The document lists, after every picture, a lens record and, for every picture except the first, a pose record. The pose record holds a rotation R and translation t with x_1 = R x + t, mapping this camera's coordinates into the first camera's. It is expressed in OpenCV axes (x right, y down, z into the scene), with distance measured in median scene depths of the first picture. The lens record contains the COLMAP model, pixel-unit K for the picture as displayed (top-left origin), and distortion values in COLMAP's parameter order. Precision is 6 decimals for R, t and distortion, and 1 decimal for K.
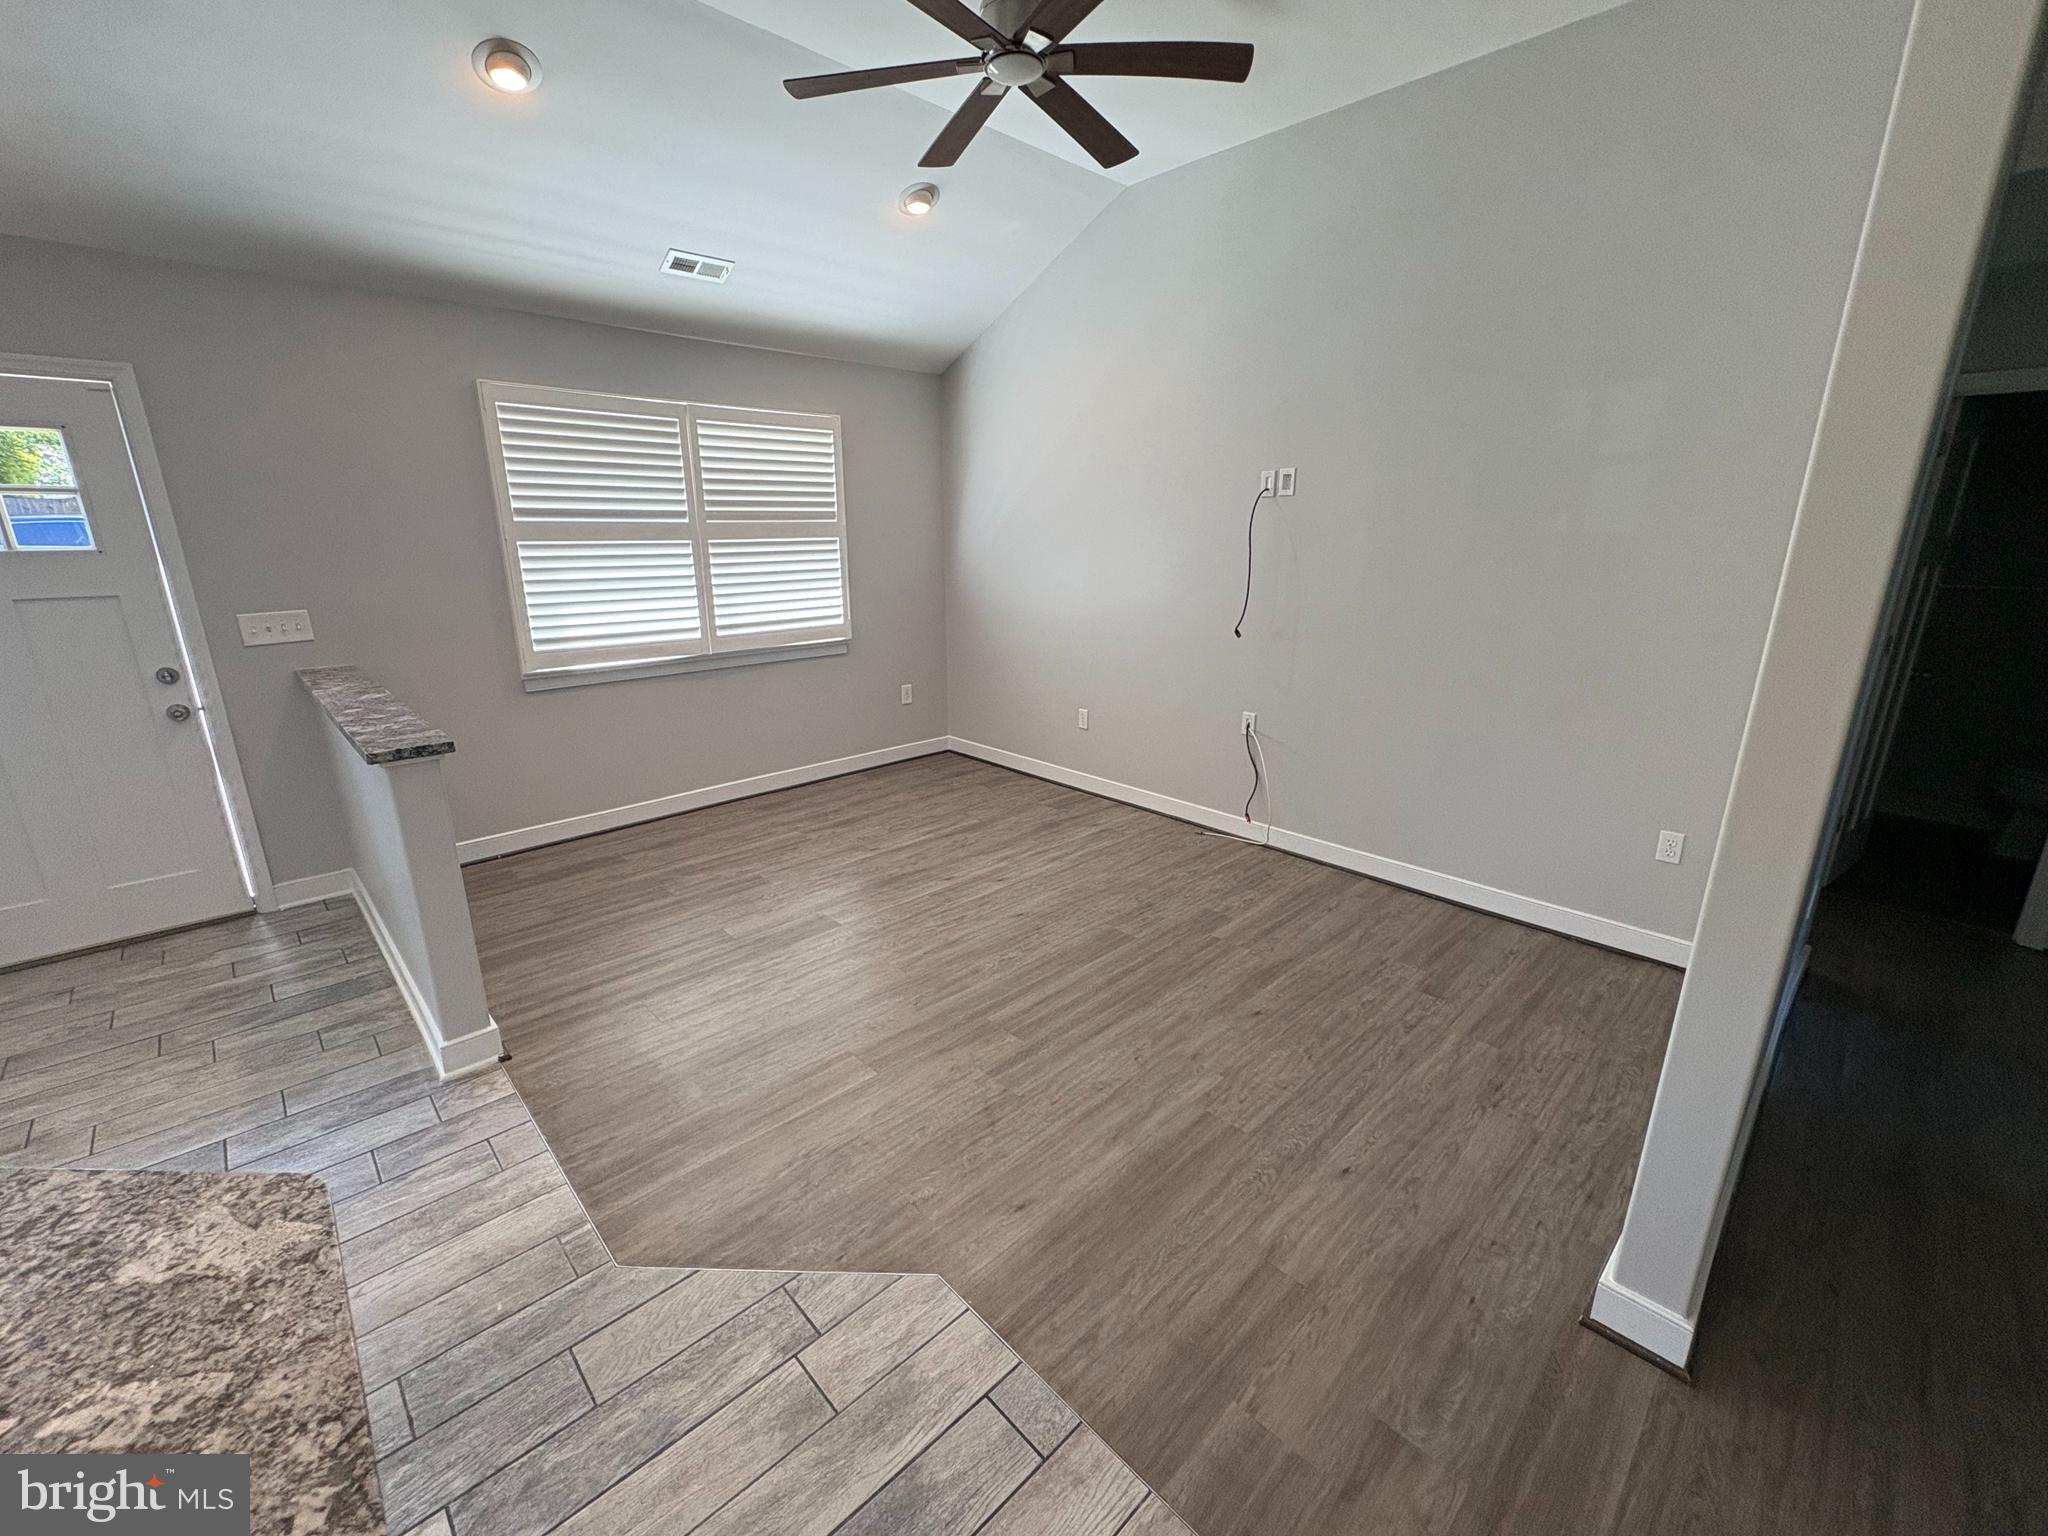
lens RADIAL K [[844.4, 0, 1020.1], [0, 844.4, 763.9], [0, 0, 1]] dist [-0.000484, 0.000395]
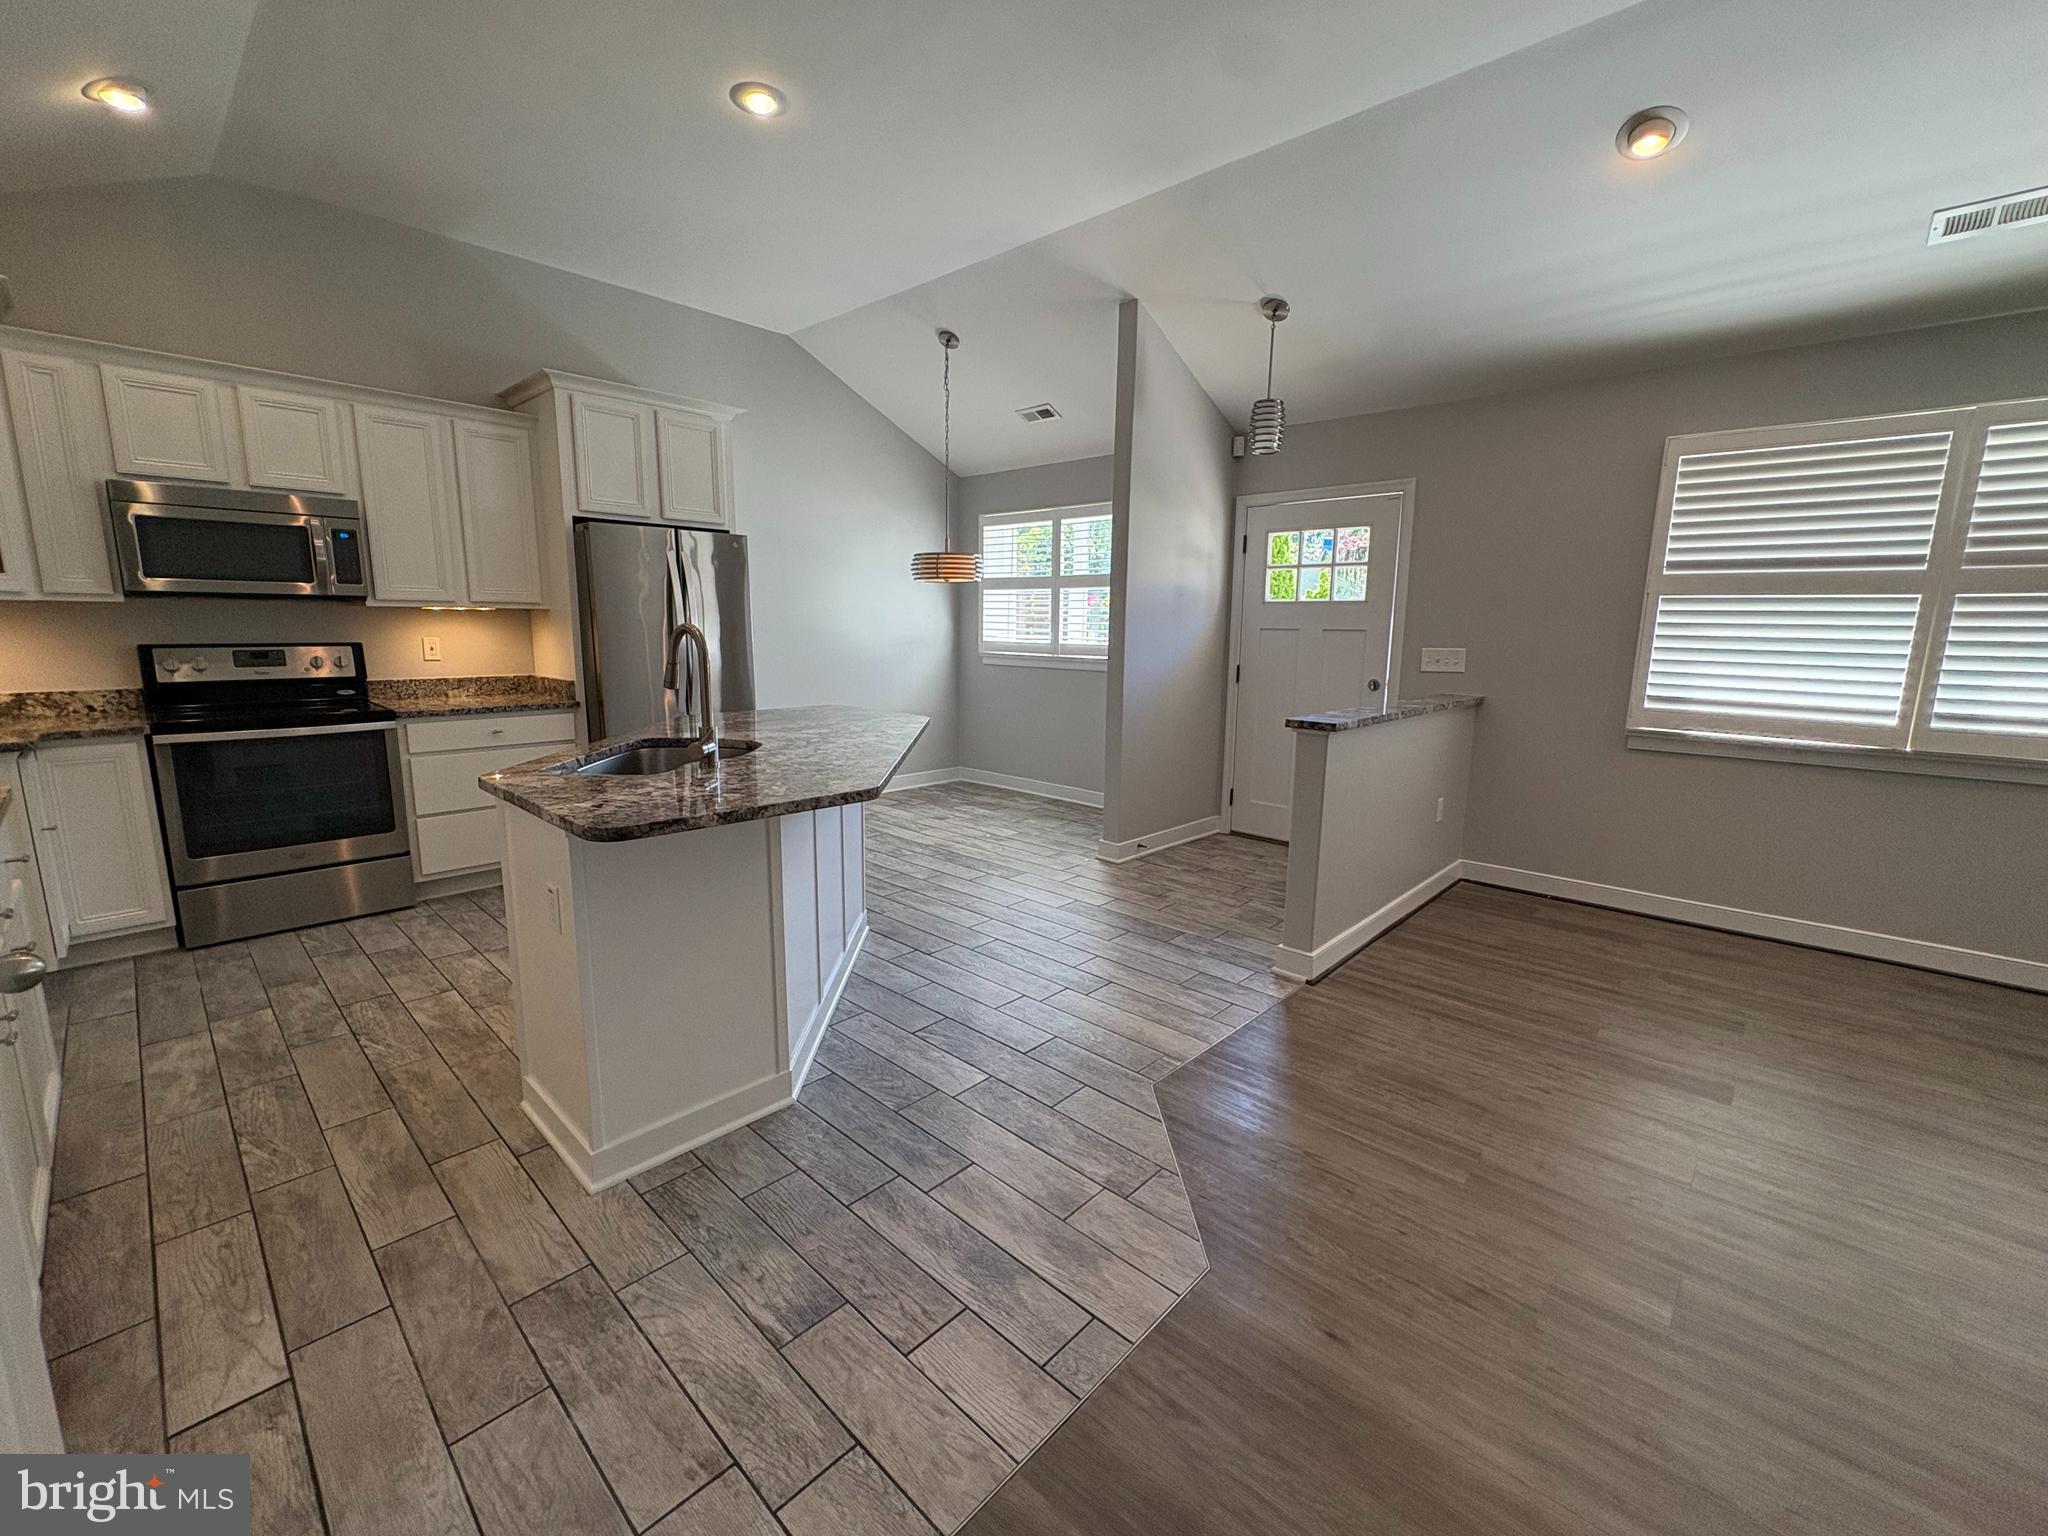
lens RADIAL K [[844.4, 0, 1026.0], [0, 844.4, 764.0], [0, 0, 1]] dist [-0.000484, 0.000395]
pose [[0.053388, 0.168580, -0.984241, 0.481270], [-0.284465, 0.947375, 0.146836, -0.018717], [0.957199, 0.272143, 0.098533, 0.346053]]
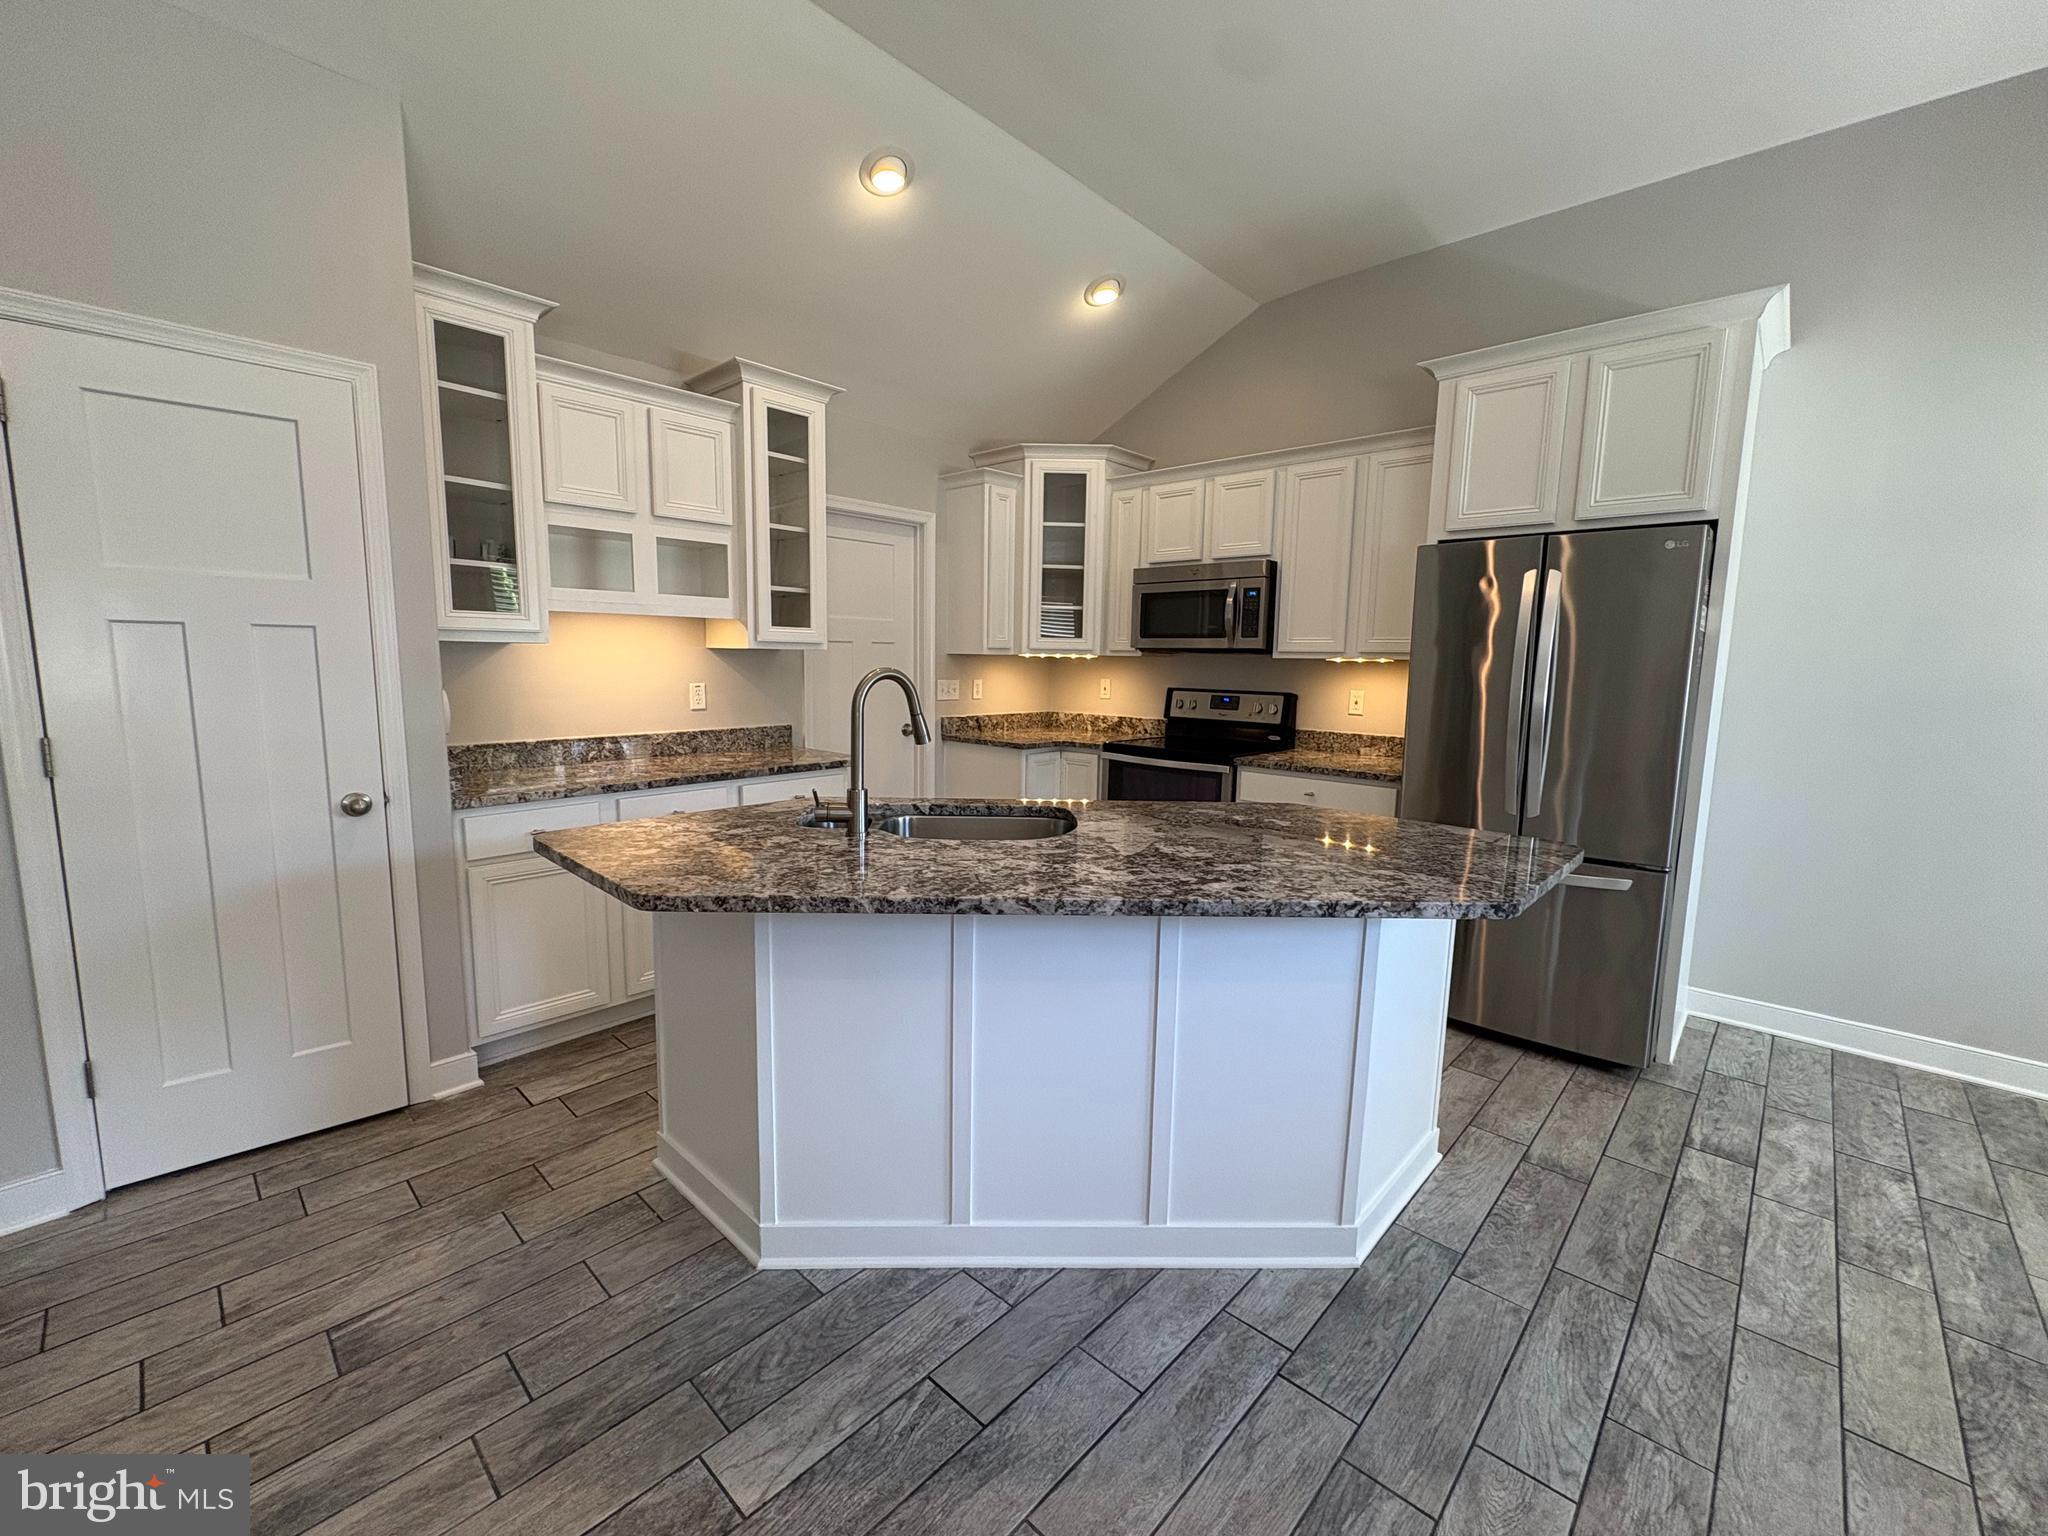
lens RADIAL K [[844.4, 0, 1018.2], [0, 844.4, 758.3], [0, 0, 1]] dist [-0.000484, 0.000395]
pose [[-0.998701, -0.010676, -0.049828, -0.452571], [-0.029086, 0.922309, 0.385358, -0.139447], [0.041843, 0.386306, -0.921421, 0.758338]]
